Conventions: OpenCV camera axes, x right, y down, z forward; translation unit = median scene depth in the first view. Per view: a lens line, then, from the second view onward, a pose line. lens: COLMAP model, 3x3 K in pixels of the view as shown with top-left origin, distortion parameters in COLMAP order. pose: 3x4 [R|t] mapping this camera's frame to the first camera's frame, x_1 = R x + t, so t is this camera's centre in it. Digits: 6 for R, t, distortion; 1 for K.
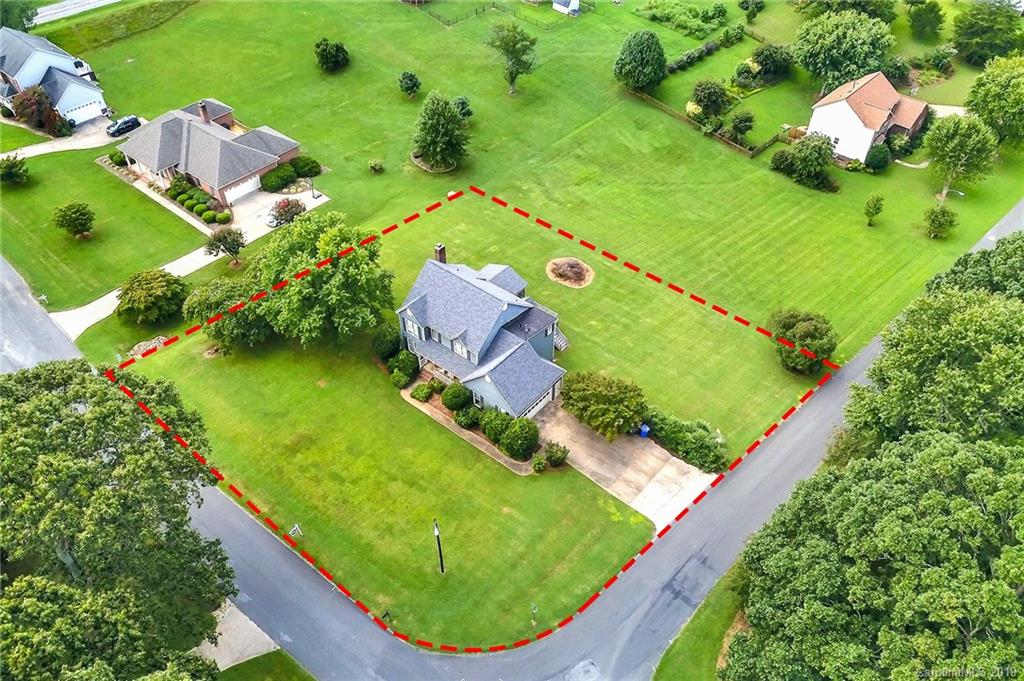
lens RADIAL K [[767.1, 0, 541.0], [0, 767.1, 320.2], [0, 0, 1]] dist [0.088125, 0.000656]
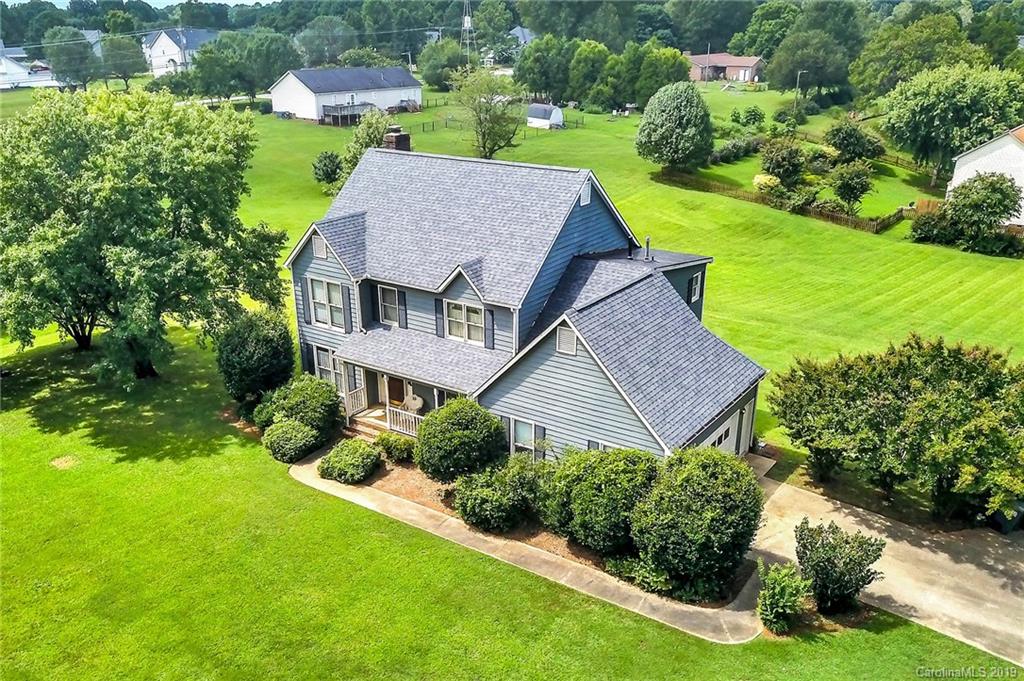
lens RADIAL K [[853.7, 0, 510.2], [0, 853.7, 395.3], [0, 0, 1]] dist [0.009977, 0.006268]
pose [[0.997795, -0.045516, 0.048313, -0.102354], [0.058679, 0.945081, -0.321526, 0.193049], [-0.031025, 0.323652, 0.945667, 0.631557]]
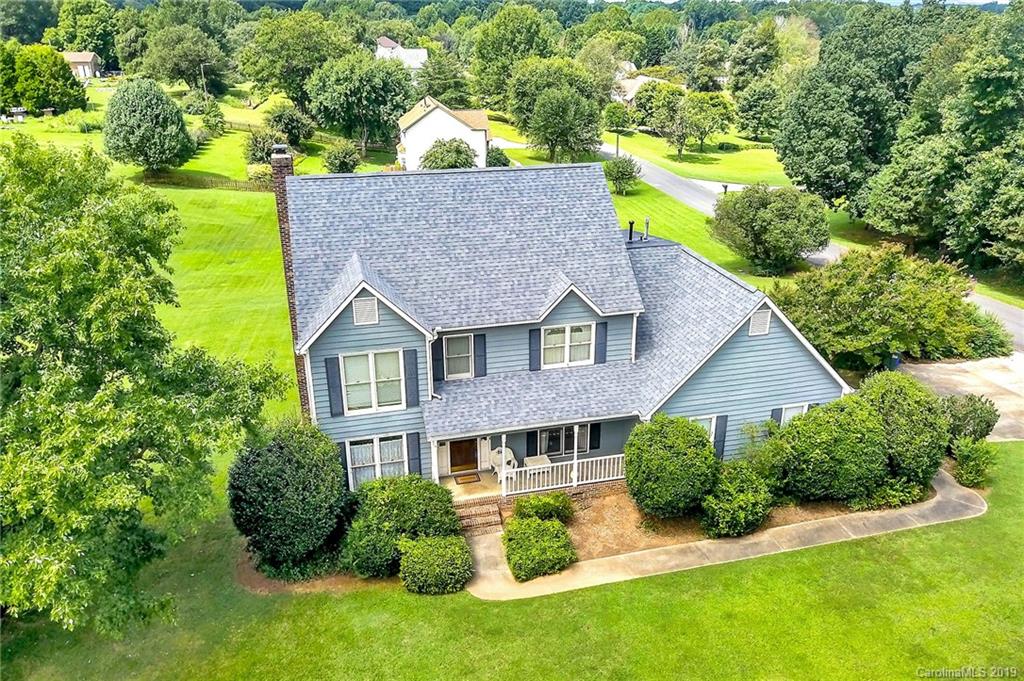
lens RADIAL K [[779.0, 0, 512.0], [0, 779.0, 340.5], [0, 0, 1]] dist [0.001685, 0.001004]
pose [[0.614865, -0.321683, 0.720042, -0.342130], [0.542098, 0.835521, -0.089640, 0.051993], [-0.572775, 0.445450, 0.688116, 0.779984]]
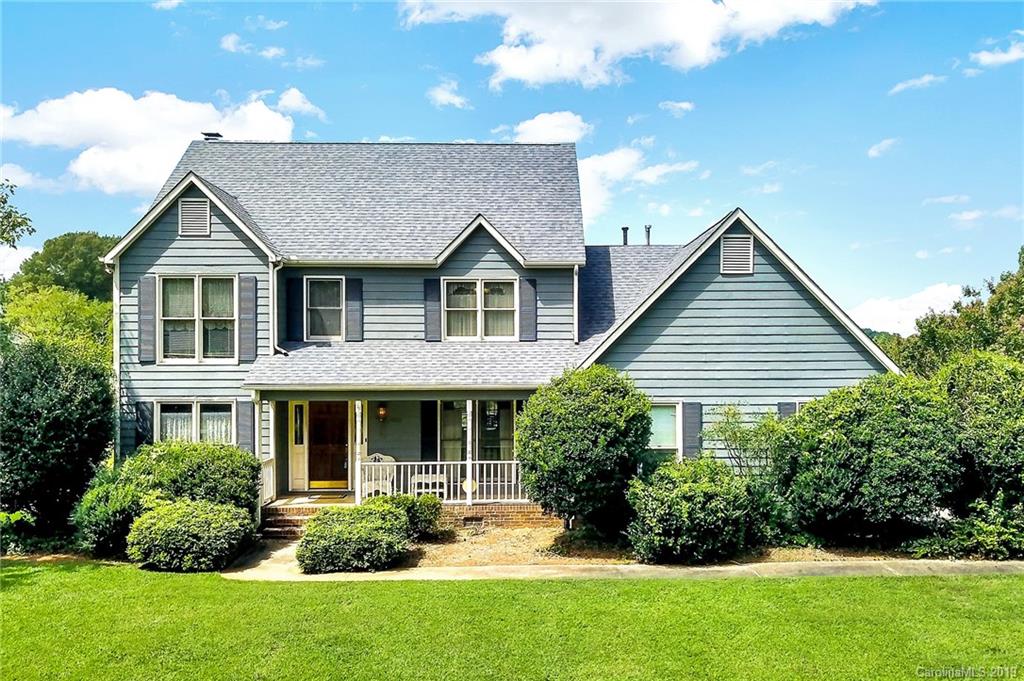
lens RADIAL K [[893.3, 0, 535.2], [0, 893.3, 344.0], [0, 0, 1]] dist [0.013000, 0.003614]
pose [[0.778275, -0.012350, 0.627802, -0.253878], [0.434953, 0.731703, -0.524810, 0.188942], [-0.452883, 0.681512, 0.574838, 0.833902]]
